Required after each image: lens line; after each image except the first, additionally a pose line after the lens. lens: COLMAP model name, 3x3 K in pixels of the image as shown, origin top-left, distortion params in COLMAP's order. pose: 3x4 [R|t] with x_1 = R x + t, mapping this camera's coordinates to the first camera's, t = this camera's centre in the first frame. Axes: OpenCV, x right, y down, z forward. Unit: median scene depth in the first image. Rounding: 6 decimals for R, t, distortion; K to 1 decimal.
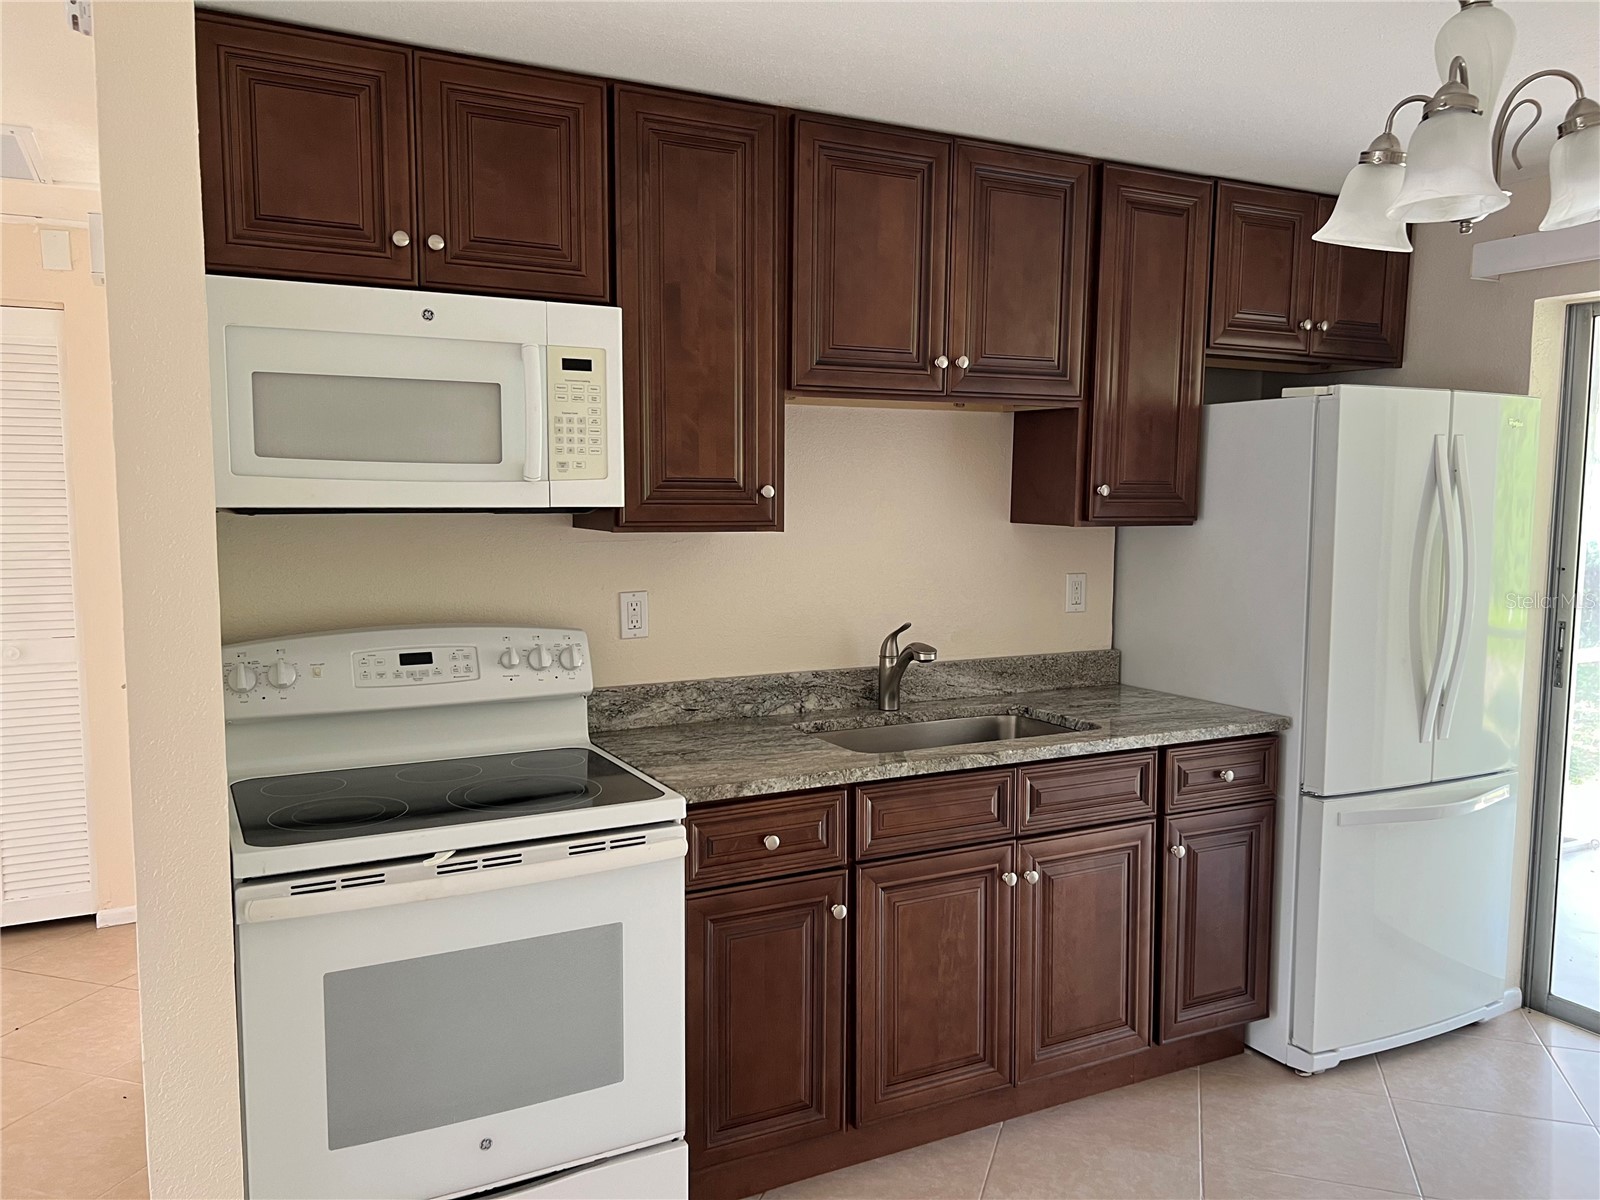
lens RADIAL K [[1222.0, 0, 798.2], [0, 1222.0, 603.6], [0, 0, 1]] dist [0.042277, -0.033735]
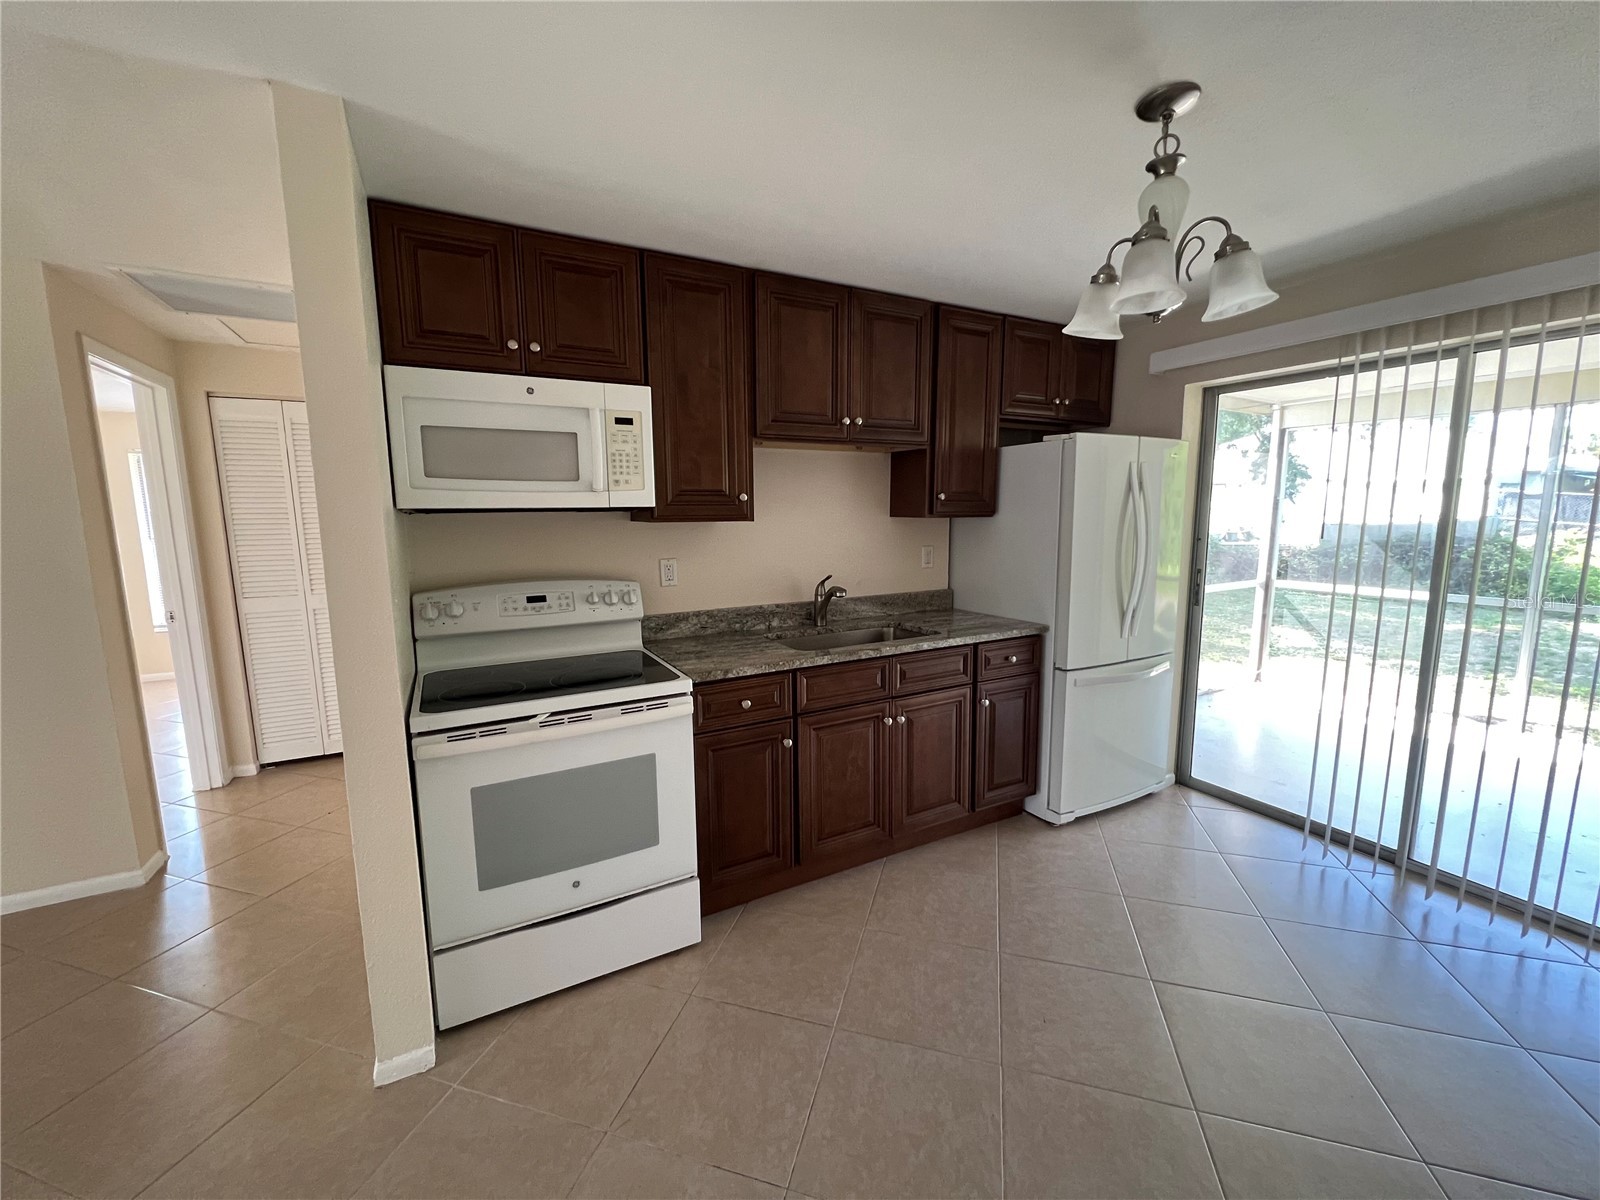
lens RADIAL K [[639.4, 0, 798.7], [0, 639.4, 593.7], [0, 0, 1]] dist [0.000844, 0.000263]
pose [[0.999806, -0.015603, 0.012014, 0.039285], [0.015179, 0.999284, 0.034657, 0.011718], [-0.012546, -0.034468, 0.999327, 0.109637]]
